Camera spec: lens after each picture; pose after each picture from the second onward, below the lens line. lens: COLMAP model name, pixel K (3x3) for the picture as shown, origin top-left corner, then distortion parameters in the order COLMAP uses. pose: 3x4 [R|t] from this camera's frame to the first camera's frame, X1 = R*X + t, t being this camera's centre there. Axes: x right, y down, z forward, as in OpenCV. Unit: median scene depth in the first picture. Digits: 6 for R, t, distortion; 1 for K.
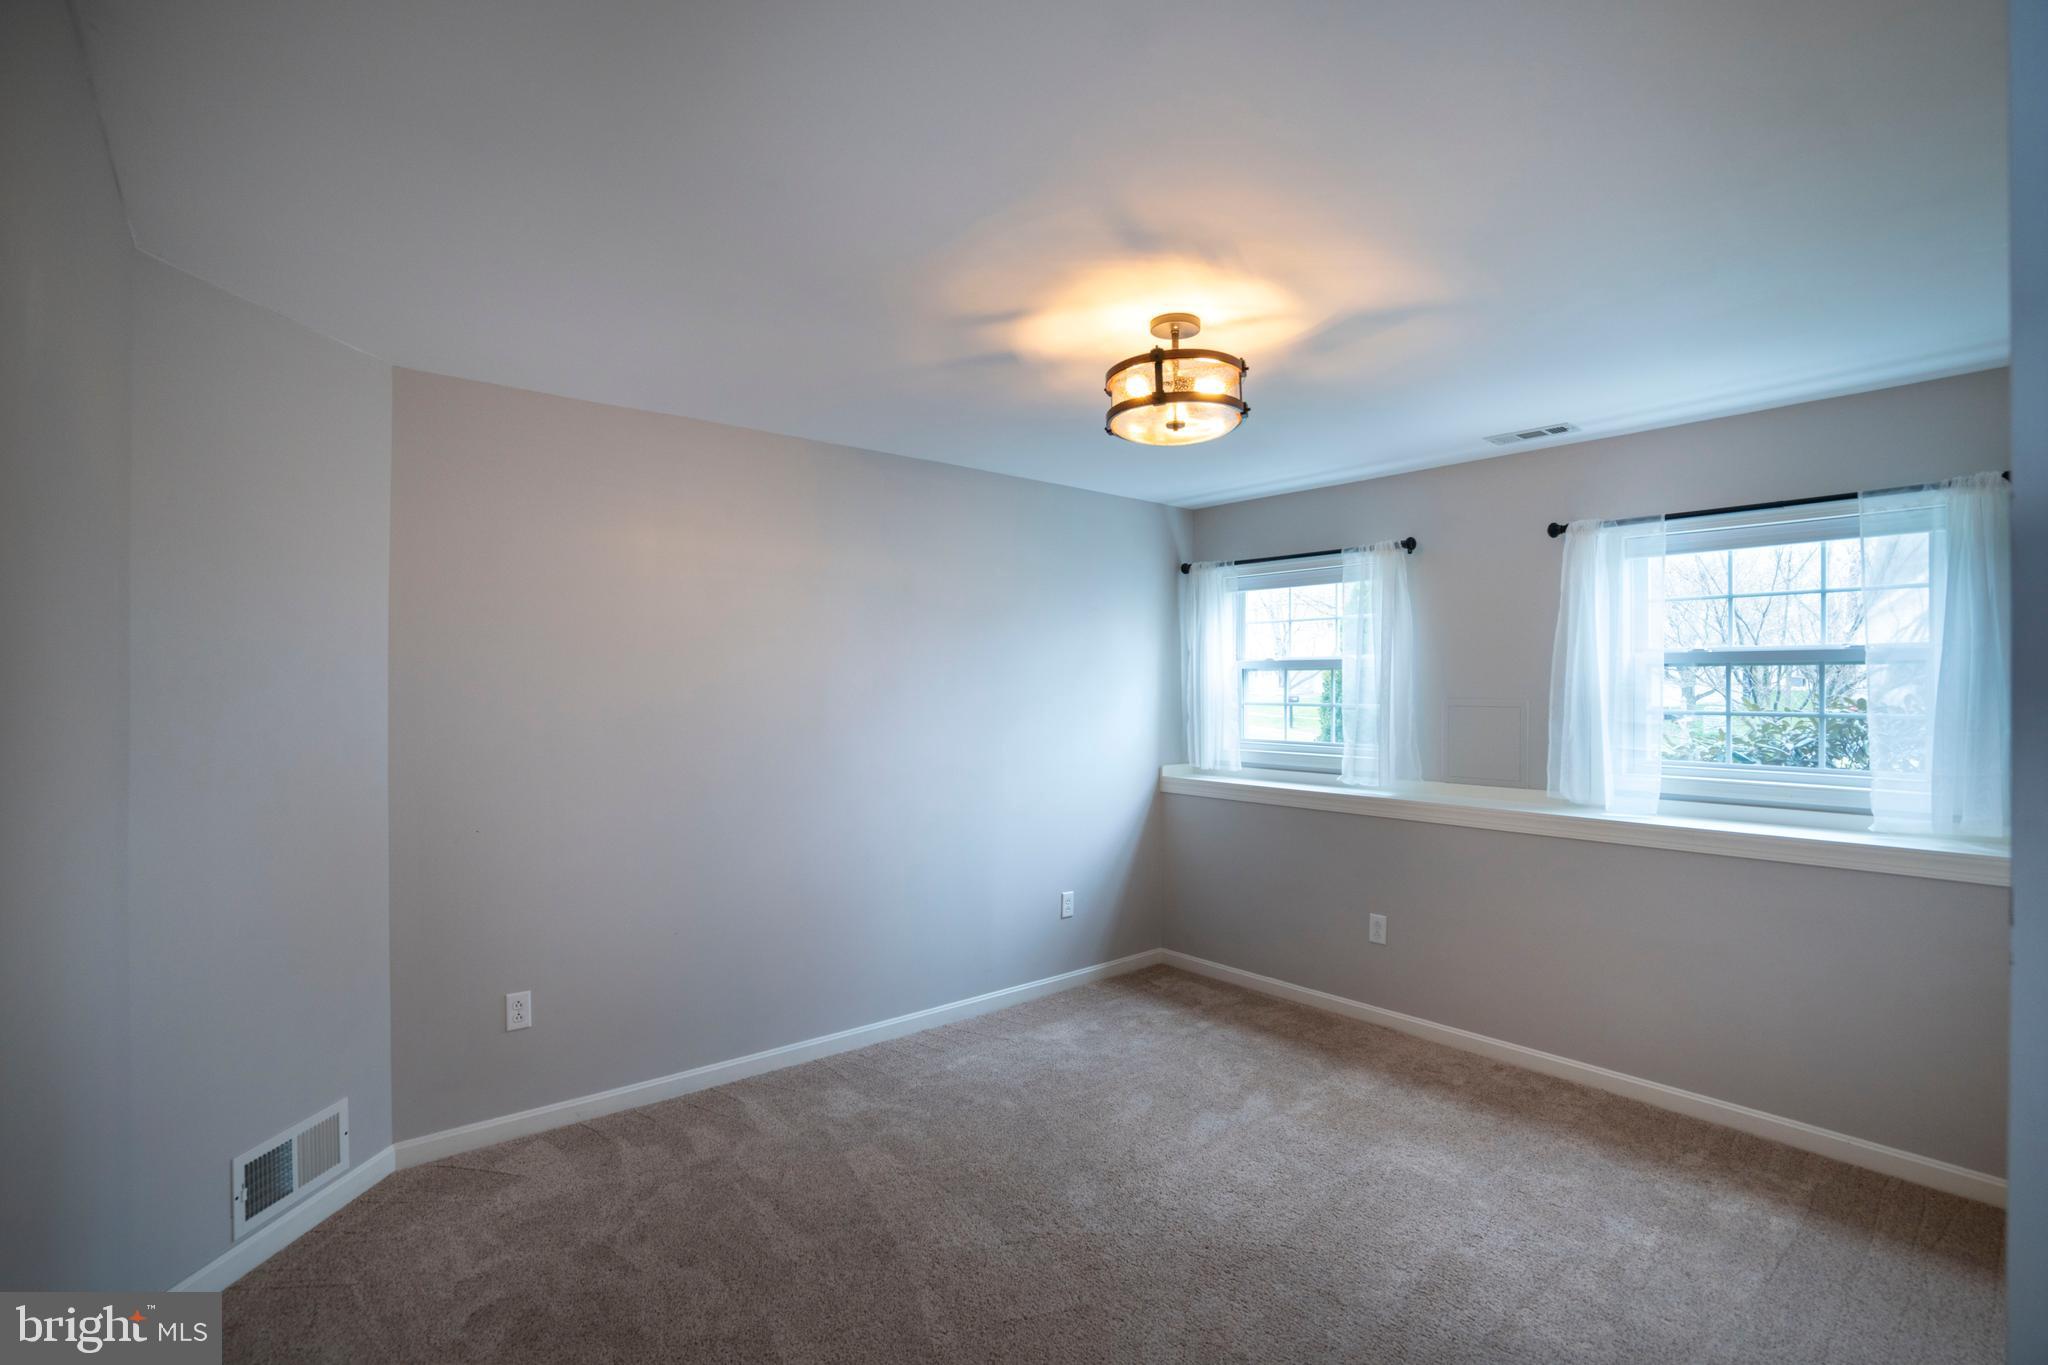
lens RADIAL K [[946.9, 0, 1022.8], [0, 946.9, 690.4], [0, 0, 1]] dist [-0.057057, 0.021543]
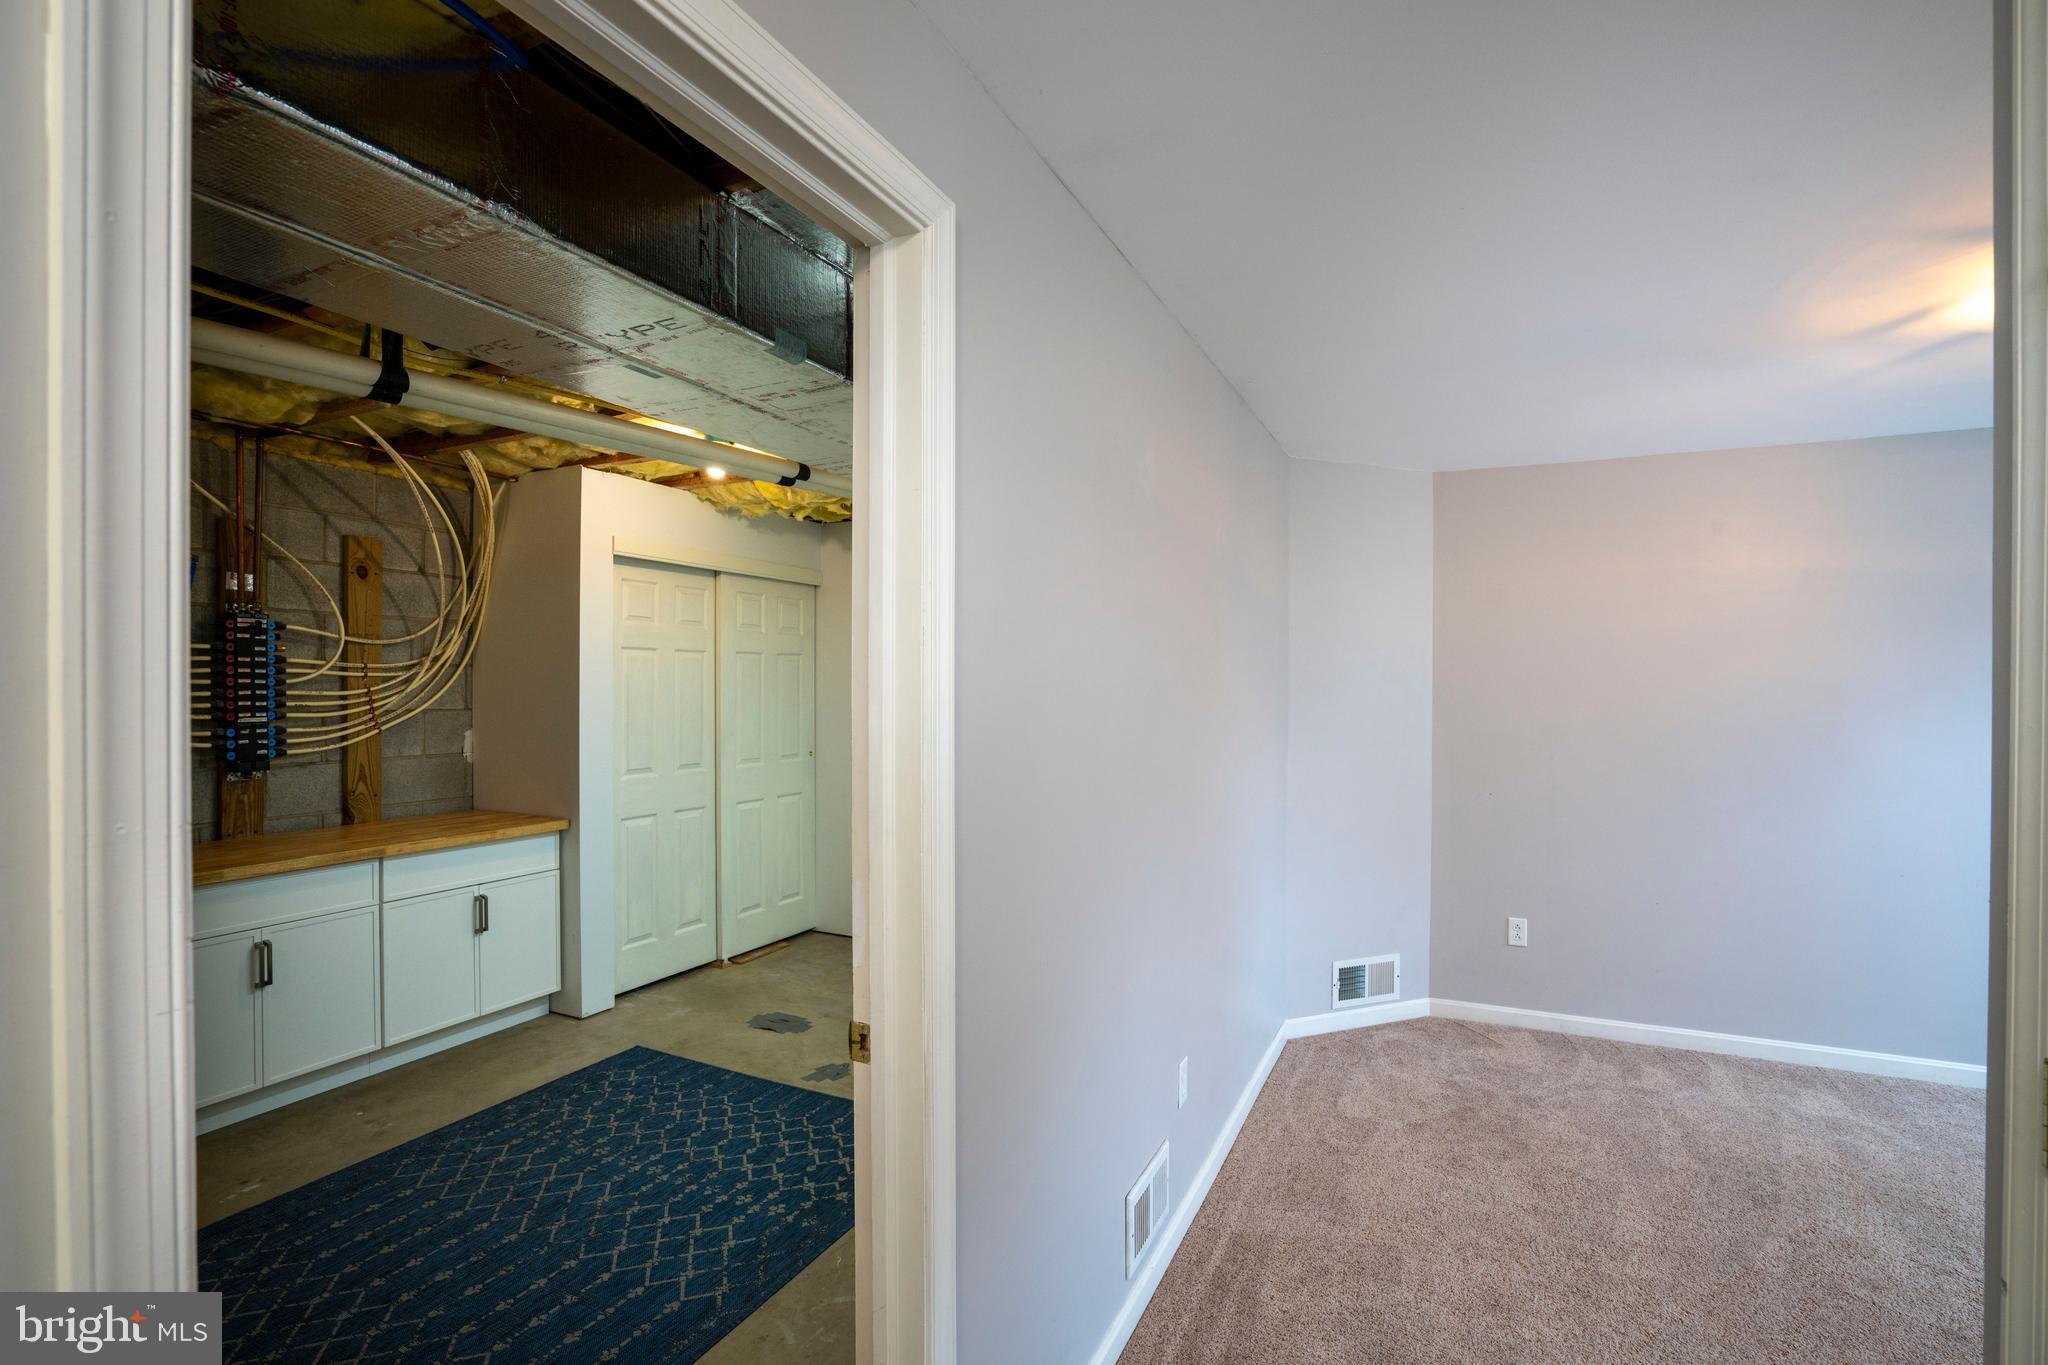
lens RADIAL K [[946.9, 0, 1023.1], [0, 946.9, 687.2], [0, 0, 1]] dist [-0.057057, 0.021543]
pose [[0.415791, 0.002805, -0.909456, 0.354809], [-0.006220, 0.999981, 0.000240, -0.002846], [0.909439, 0.005557, 0.415801, -0.194134]]
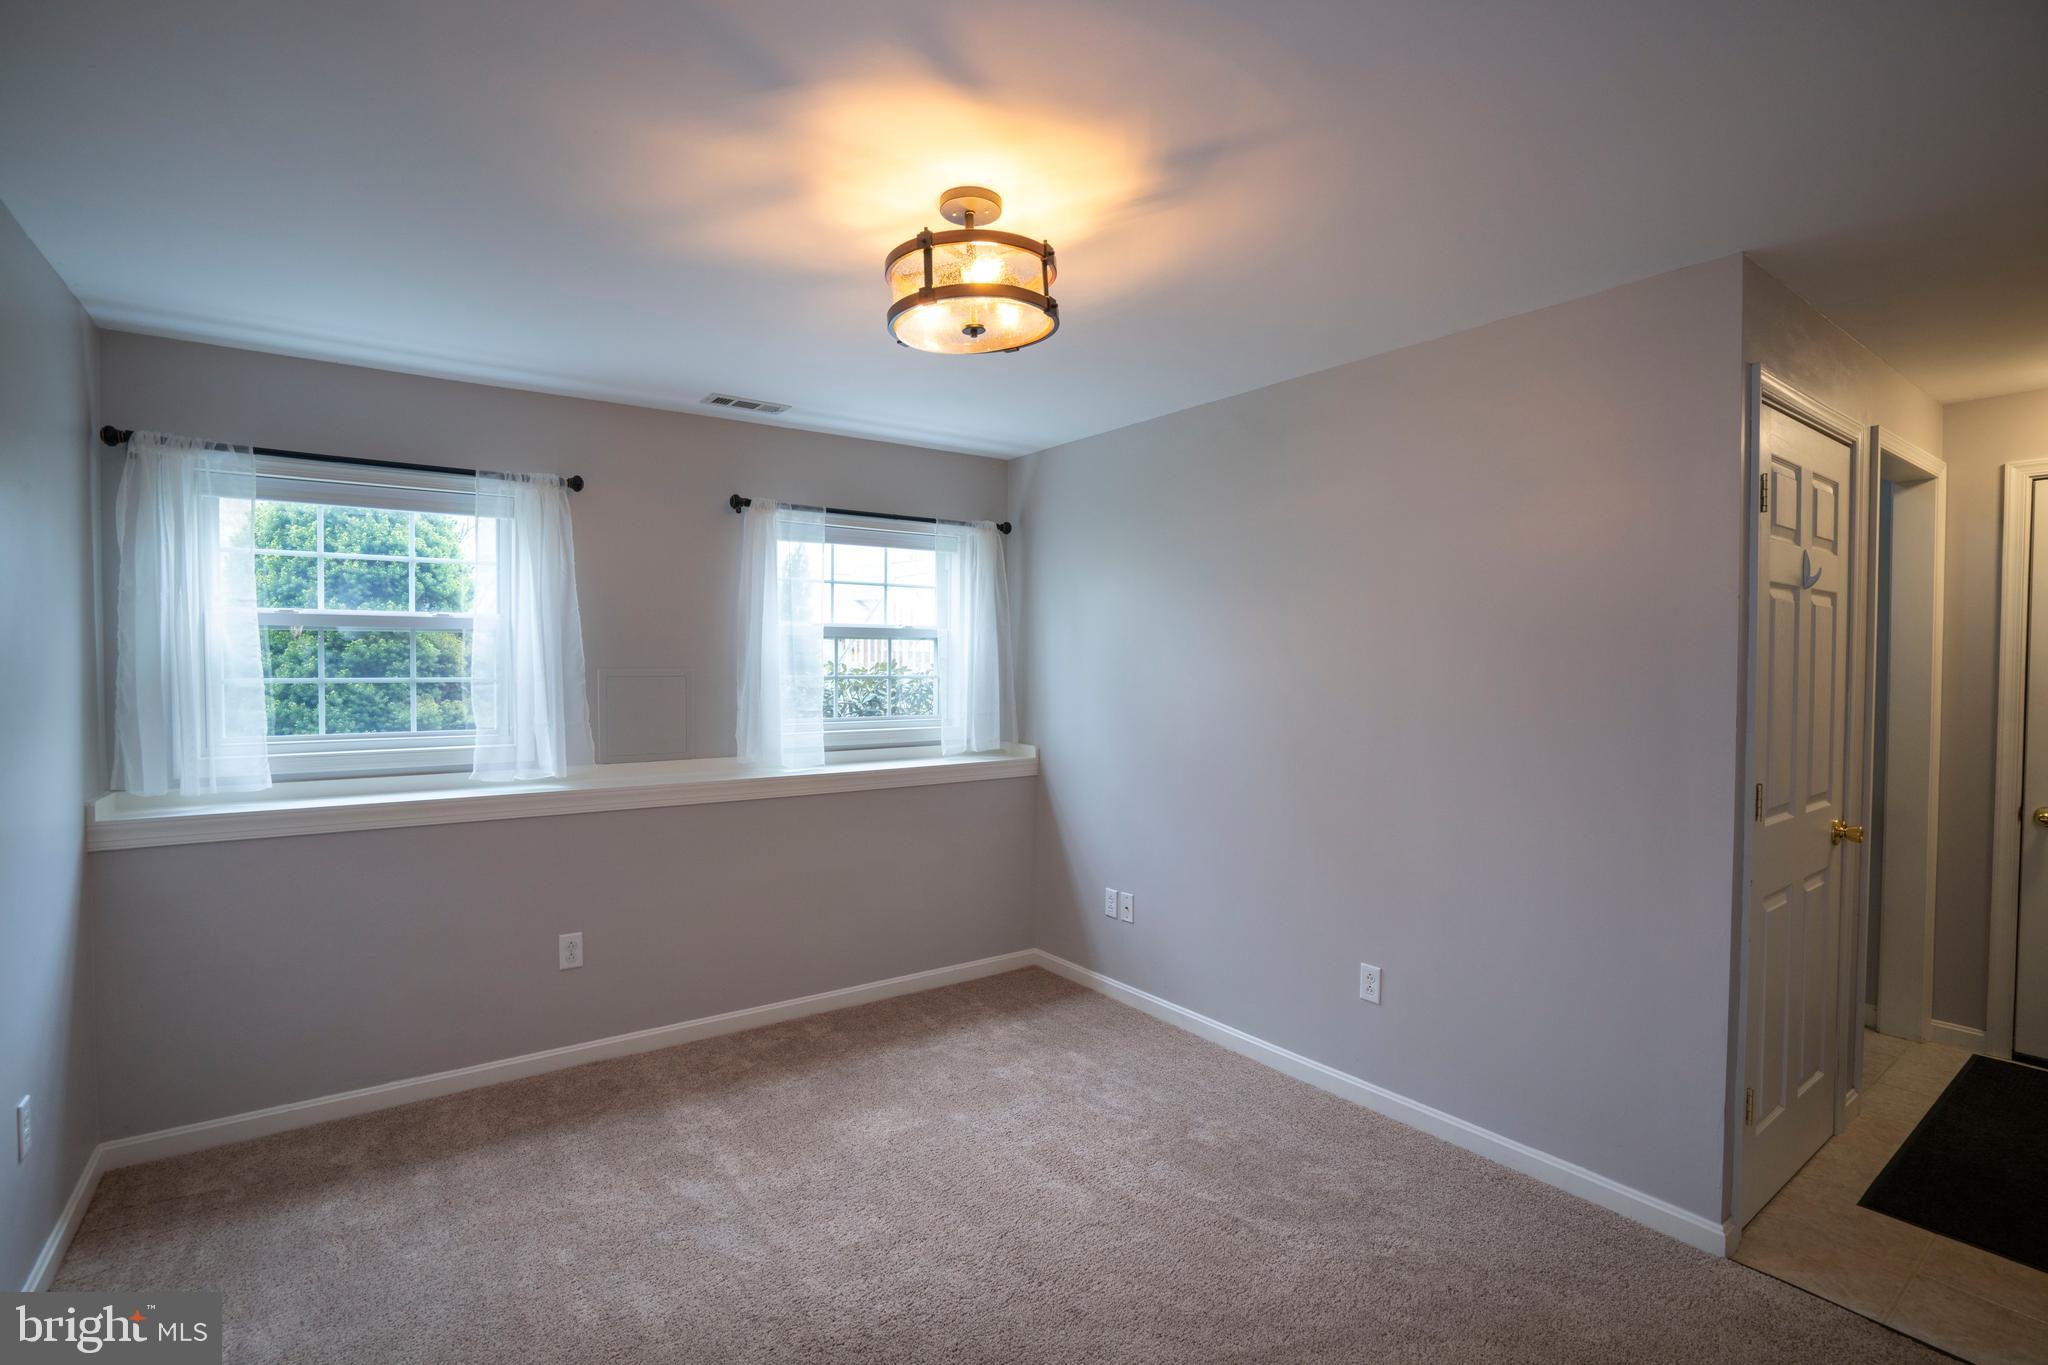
lens RADIAL K [[946.9, 0, 1025.5], [0, 946.9, 687.2], [0, 0, 1]] dist [-0.057057, 0.021543]
pose [[0.070329, -0.030037, 0.997072, -0.492672], [0.002427, 0.999549, 0.029940, 0.001464], [-0.997521, 0.000314, 0.070370, 0.678293]]
